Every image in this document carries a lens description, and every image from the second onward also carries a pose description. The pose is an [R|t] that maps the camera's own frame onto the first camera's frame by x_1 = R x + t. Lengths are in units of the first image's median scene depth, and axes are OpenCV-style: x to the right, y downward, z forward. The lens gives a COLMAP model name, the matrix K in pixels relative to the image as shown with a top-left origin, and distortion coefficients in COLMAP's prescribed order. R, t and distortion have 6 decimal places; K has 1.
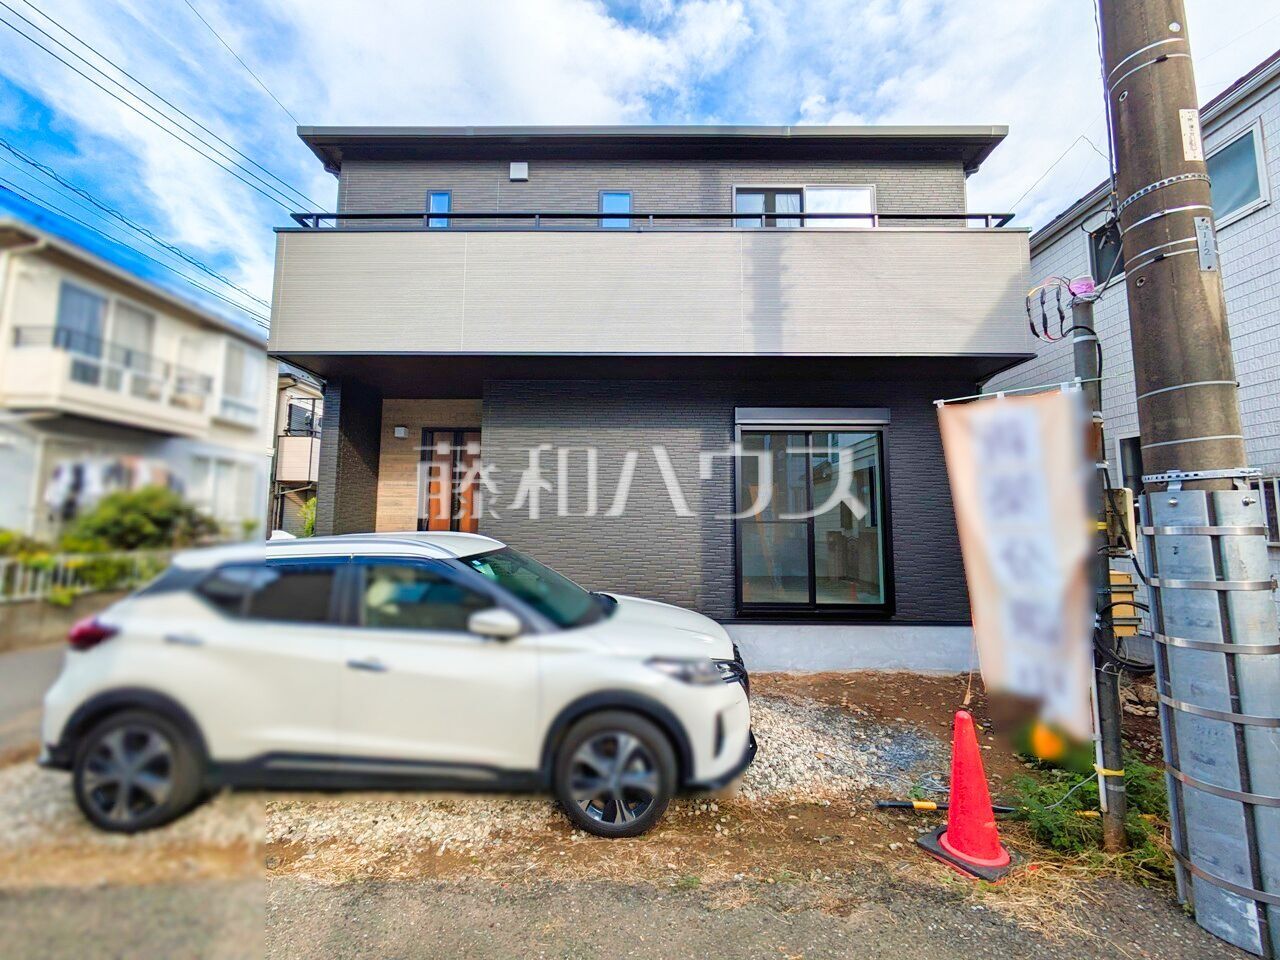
lens RADIAL K [[504.8, 0, 643.5], [0, 504.8, 477.1], [0, 0, 1]] dist [0.000114, 0.000722]
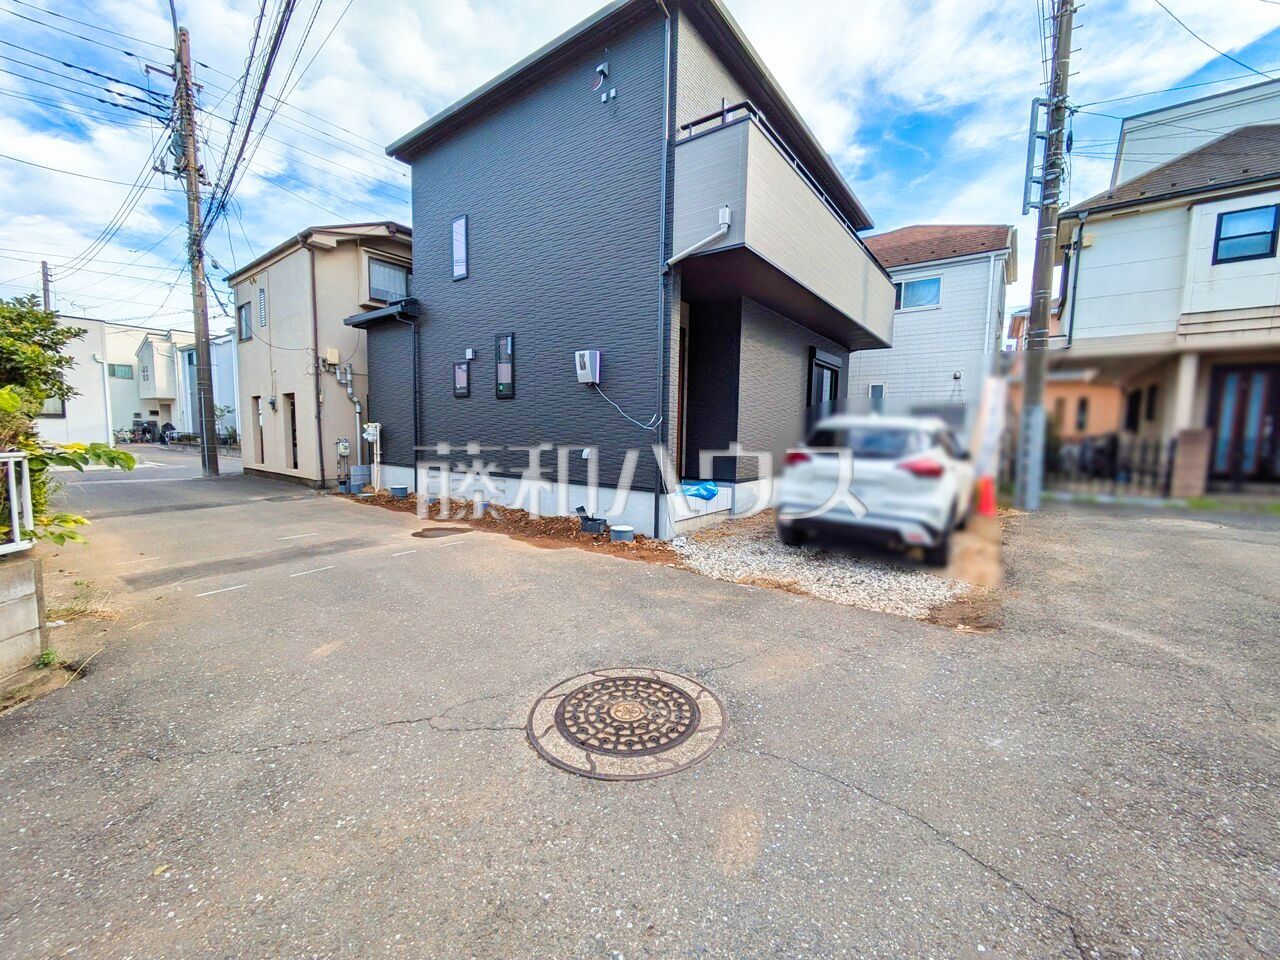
lens RADIAL K [[504.8, 0, 641.5], [0, 504.8, 476.7], [0, 0, 1]] dist [0.000114, 0.000722]
pose [[0.592907, -0.069092, 0.802301, -1.739848], [-0.093523, 0.983662, 0.153824, 0.092081], [-0.799822, -0.166237, 0.576759, 0.464979]]
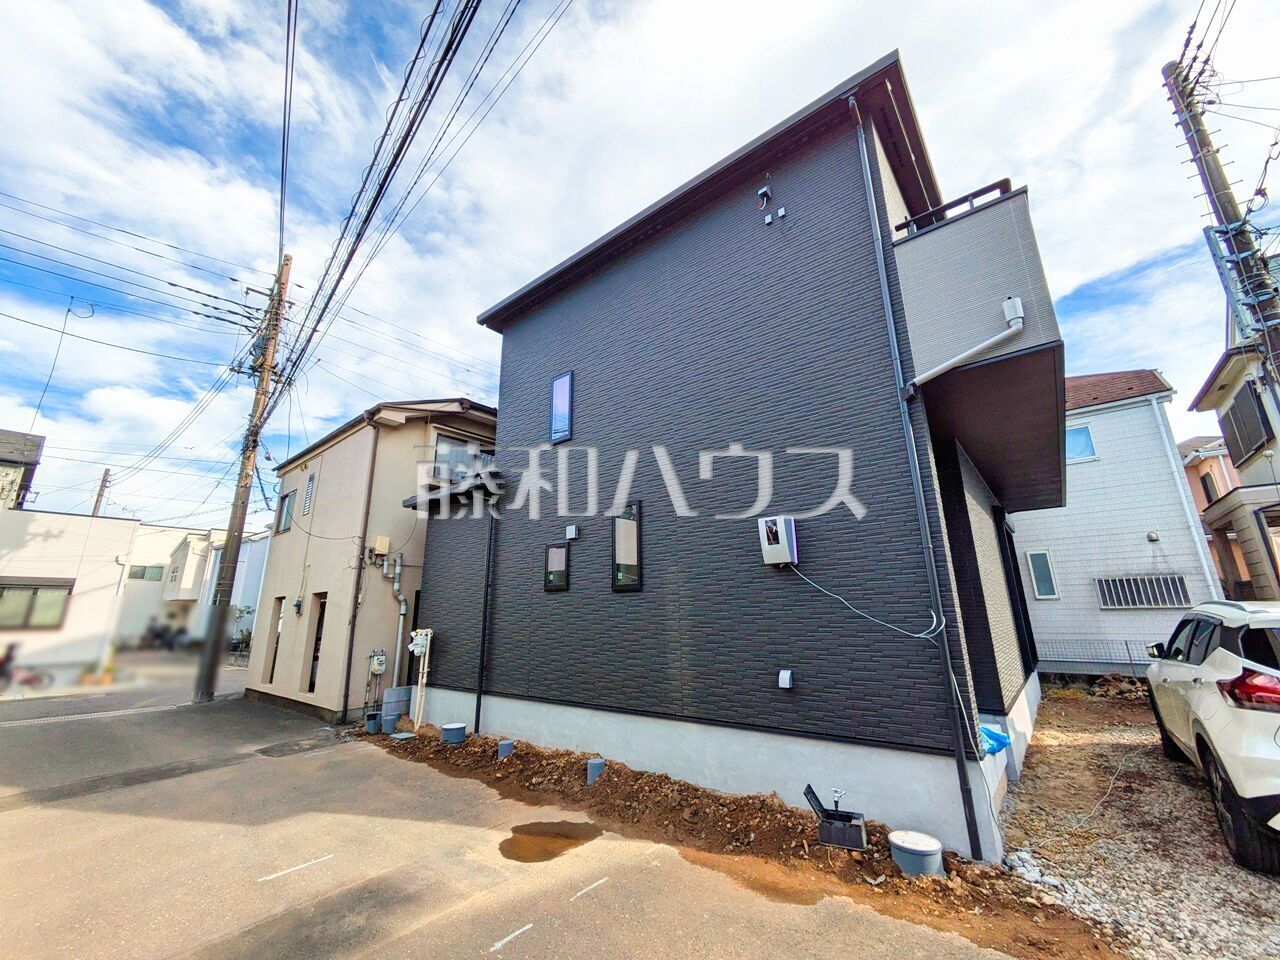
lens RADIAL K [[504.8, 0, 643.6], [0, 504.8, 477.8], [0, 0, 1]] dist [0.000114, 0.000722]
pose [[0.622299, 0.185577, 0.760463, -1.575278], [-0.055079, 0.979464, -0.193948, 0.102895], [-0.780839, 0.078808, 0.619742, 1.015777]]
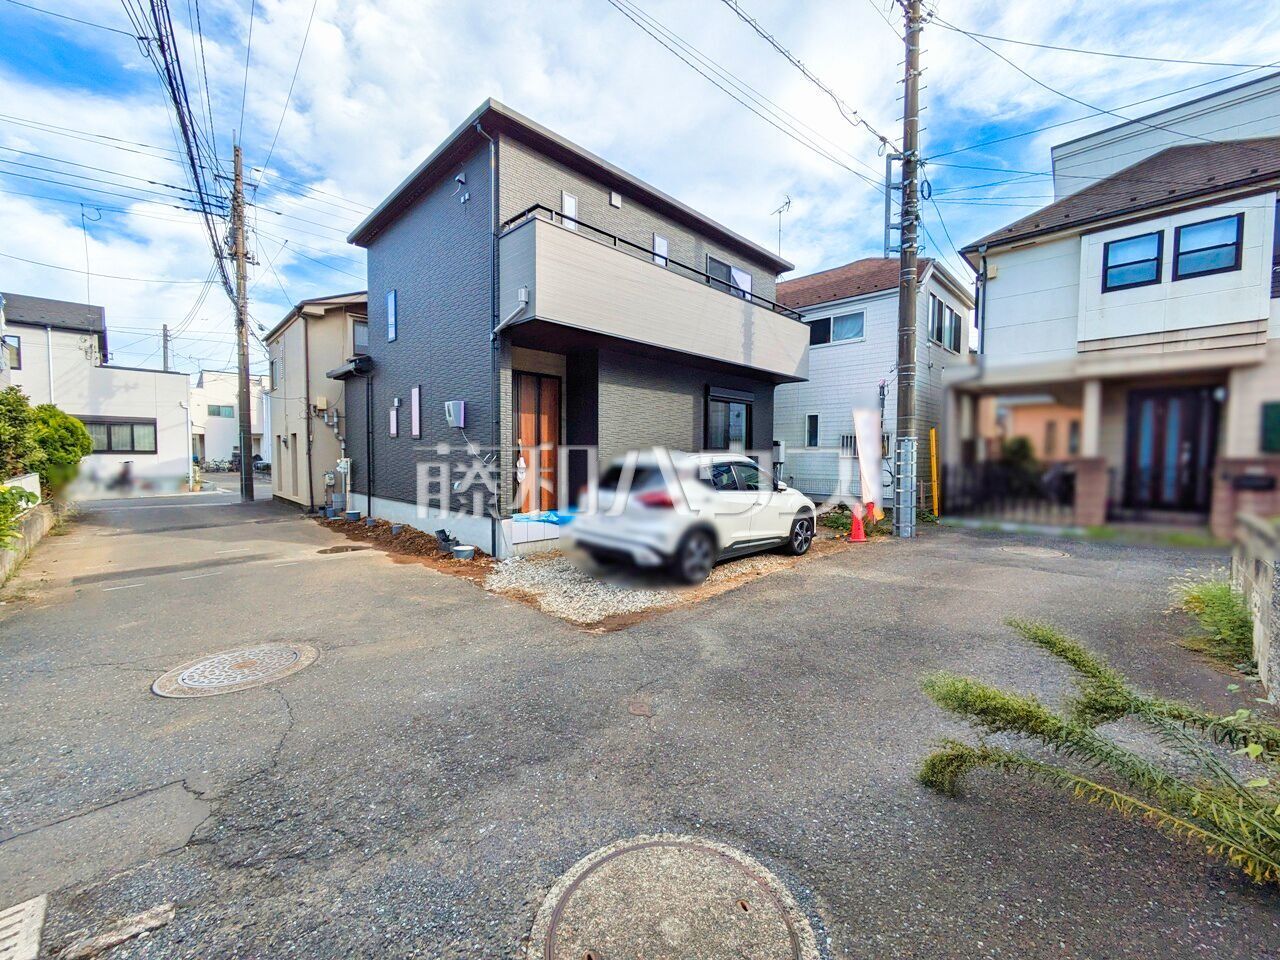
lens RADIAL K [[504.8, 0, 644.2], [0, 504.8, 472.9], [0, 0, 1]] dist [0.000114, 0.000722]
pose [[0.696073, -0.027740, 0.717435, -1.479105], [-0.073197, 0.991305, 0.109347, -0.006276], [-0.714230, -0.128627, 0.687990, -0.161342]]
